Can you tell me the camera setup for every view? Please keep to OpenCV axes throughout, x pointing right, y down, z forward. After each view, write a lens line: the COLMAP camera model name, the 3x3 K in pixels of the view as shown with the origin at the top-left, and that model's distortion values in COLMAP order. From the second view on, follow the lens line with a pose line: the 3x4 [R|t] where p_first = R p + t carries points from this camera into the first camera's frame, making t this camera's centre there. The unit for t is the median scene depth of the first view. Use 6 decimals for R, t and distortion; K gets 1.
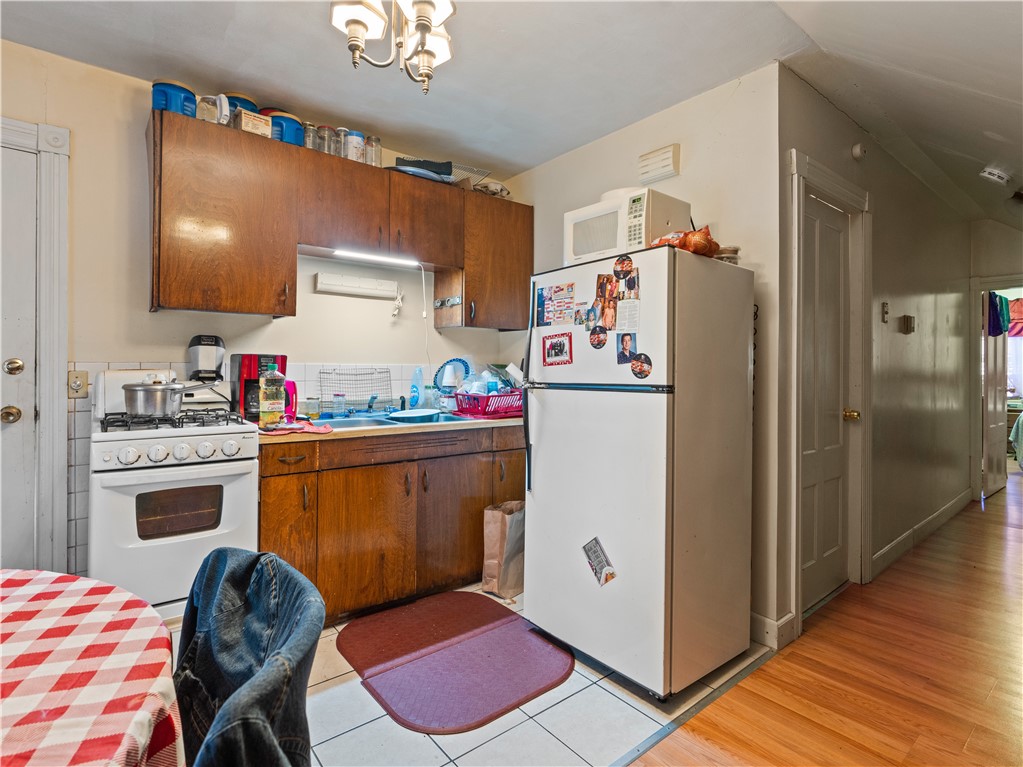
lens RADIAL K [[519.2, 0, 513.9], [0, 519.2, 374.0], [0, 0, 1]] dist [0.002857, 0.000205]
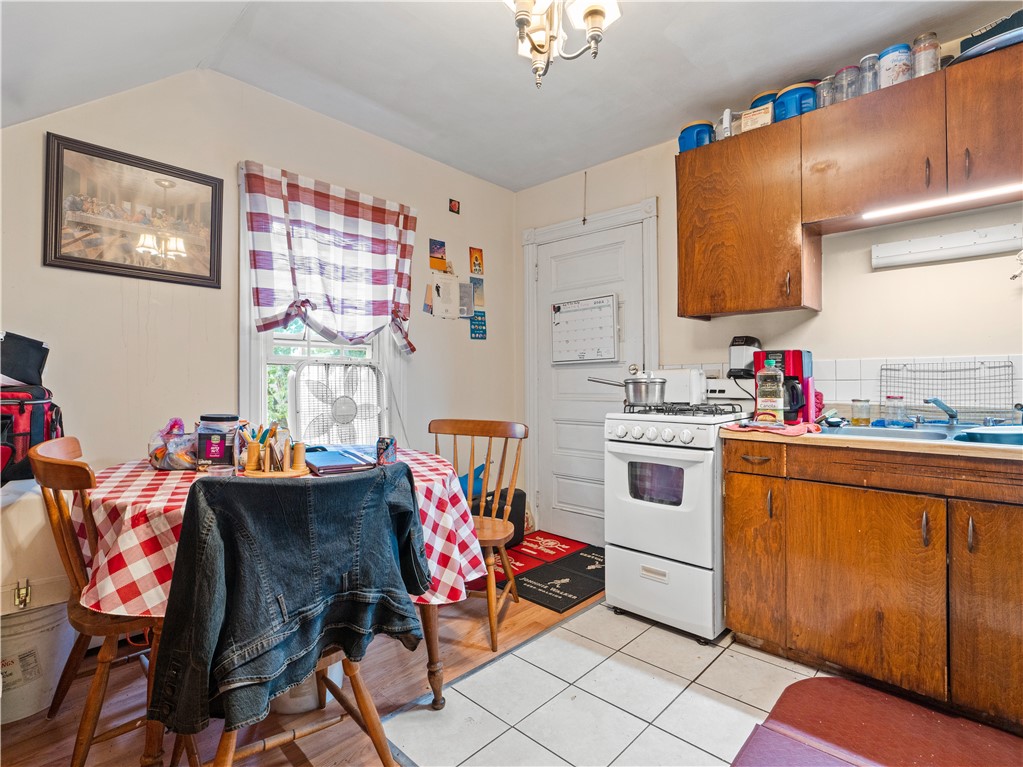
lens RADIAL K [[519.2, 0, 513.5], [0, 519.2, 384.7], [0, 0, 1]] dist [0.002857, 0.000205]
pose [[0.137833, -0.001175, -0.990455, 0.427515], [-0.003668, 0.999992, -0.001697, 0.030658], [0.990449, 0.003867, 0.137828, 0.412365]]
